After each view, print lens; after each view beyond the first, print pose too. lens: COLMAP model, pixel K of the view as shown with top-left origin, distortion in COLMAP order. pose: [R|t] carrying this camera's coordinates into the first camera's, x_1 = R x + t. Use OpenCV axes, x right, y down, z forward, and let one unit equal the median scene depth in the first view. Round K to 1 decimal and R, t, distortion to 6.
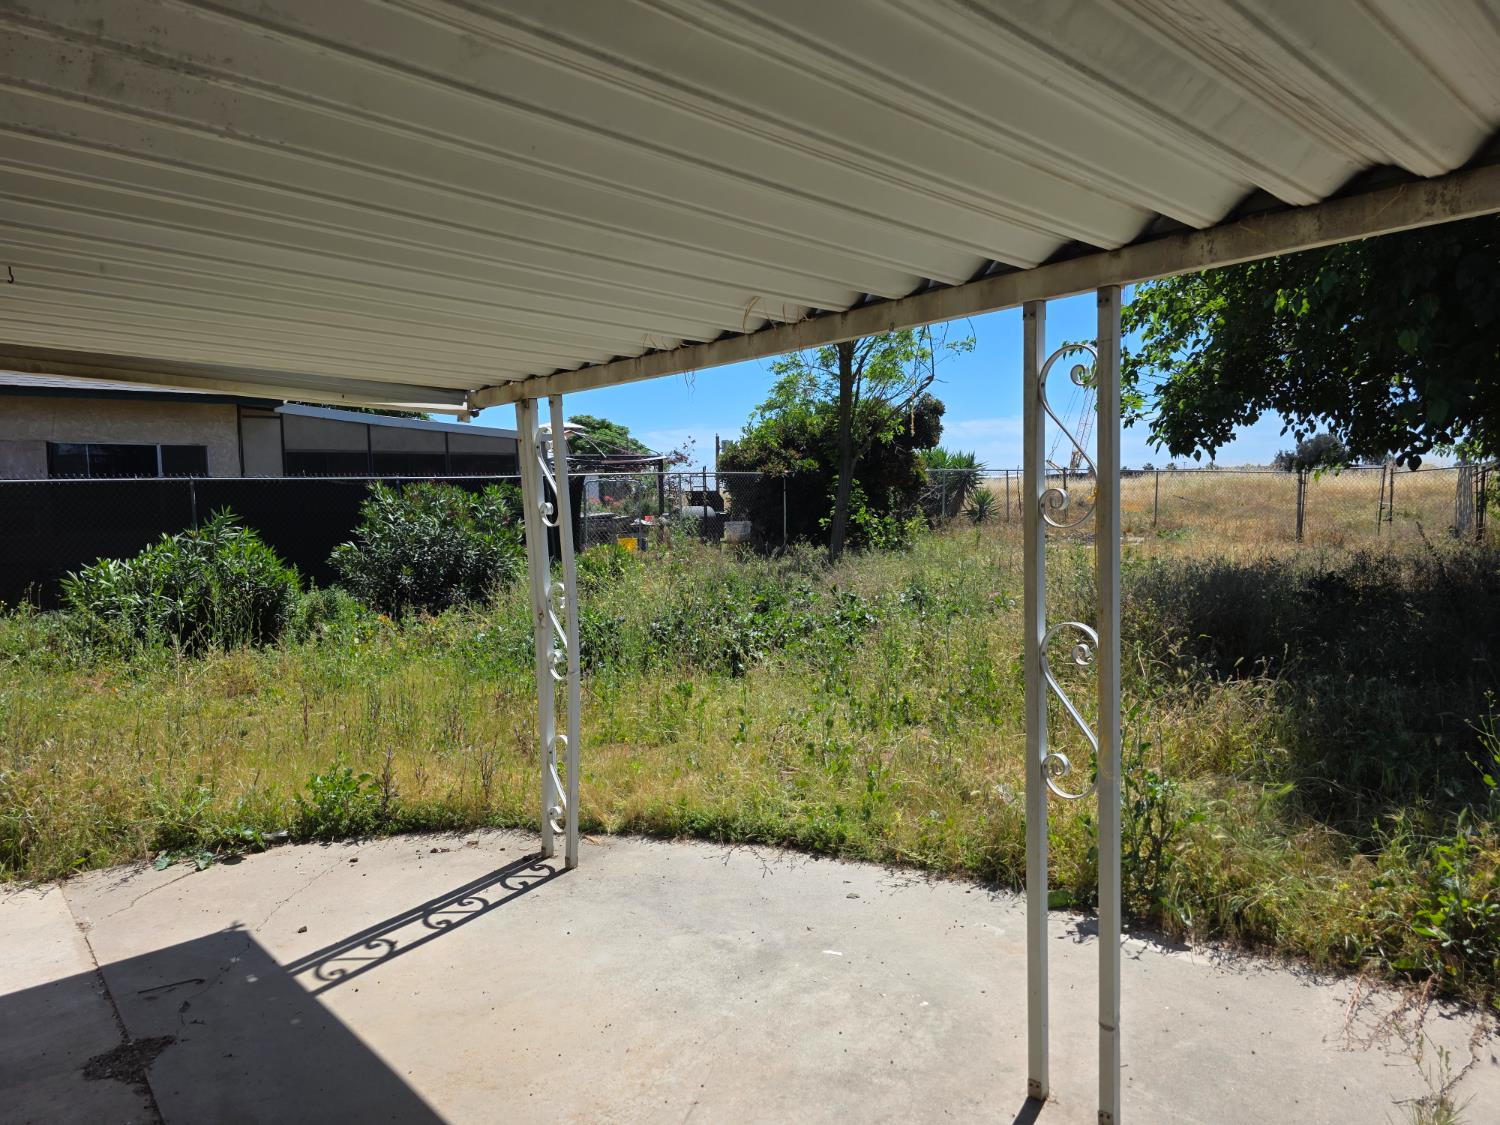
lens RADIAL K [[1028.9, 0, 749.2], [0, 1028.9, 562.5], [0, 0, 1]] dist [0.010062, 0.001402]
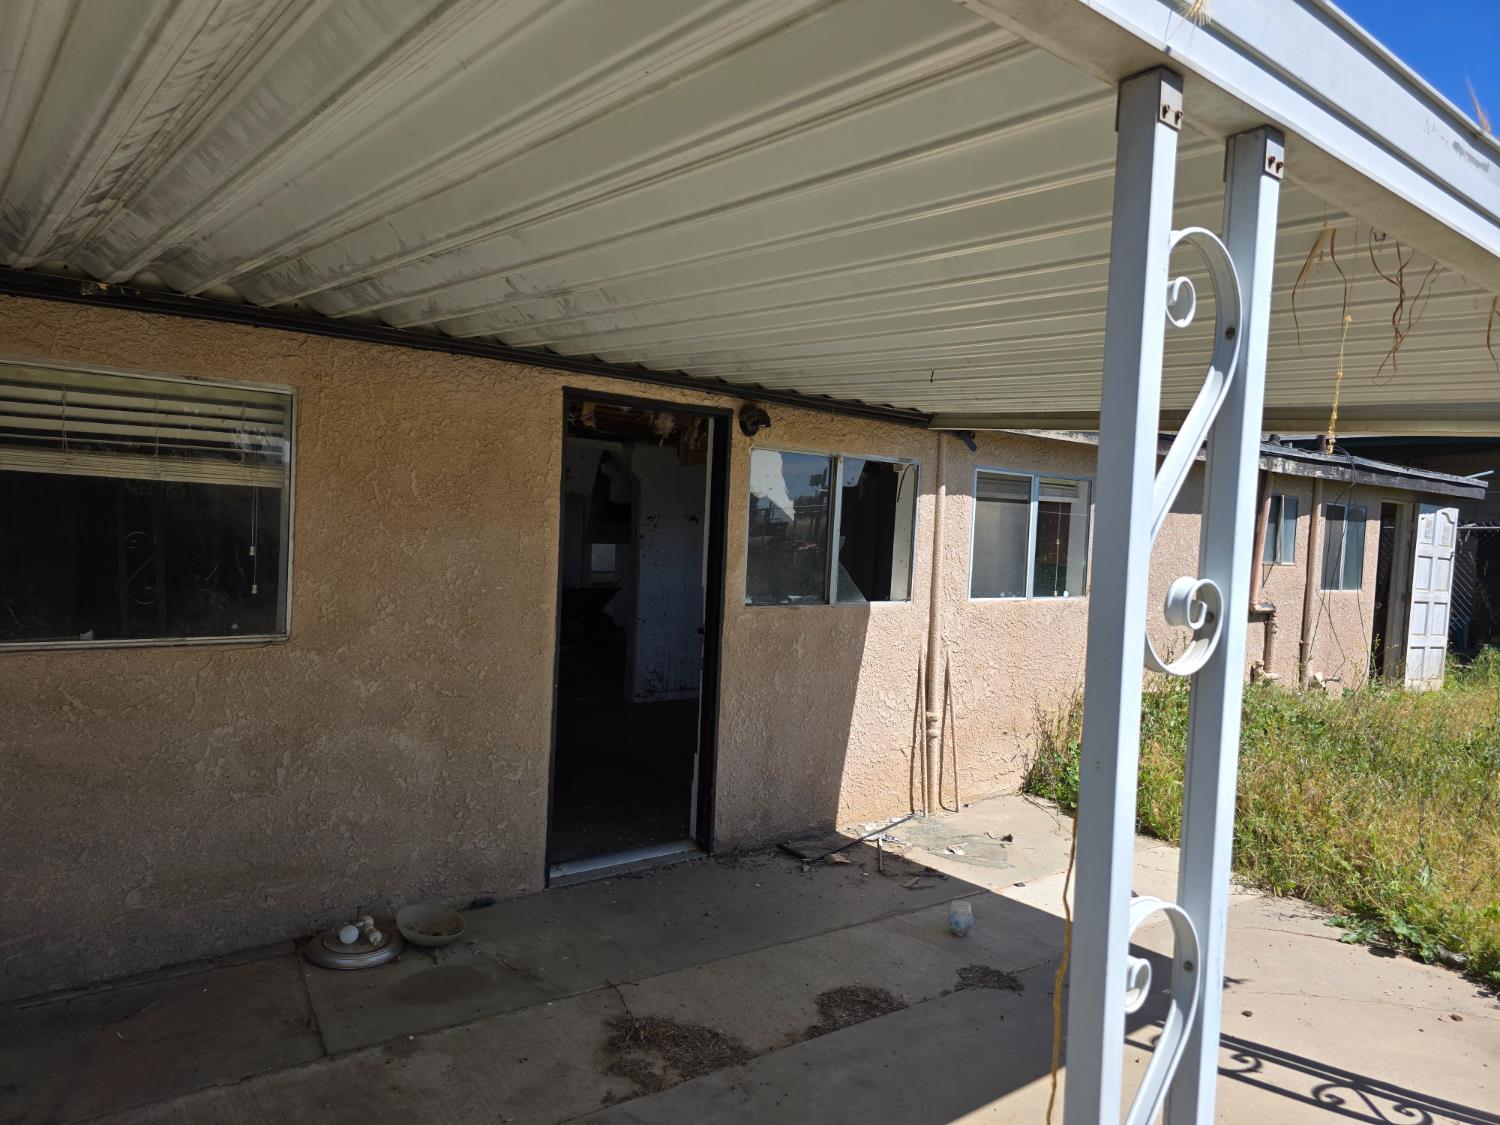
lens RADIAL K [[1028.9, 0, 749.0], [0, 1028.9, 560.6], [0, 0, 1]] dist [0.010062, 0.001402]
pose [[-0.071161, 0.060027, -0.995657, 0.464479], [-0.106648, 0.992008, 0.067429, -0.056345], [0.991747, 0.110983, -0.064191, 0.539734]]
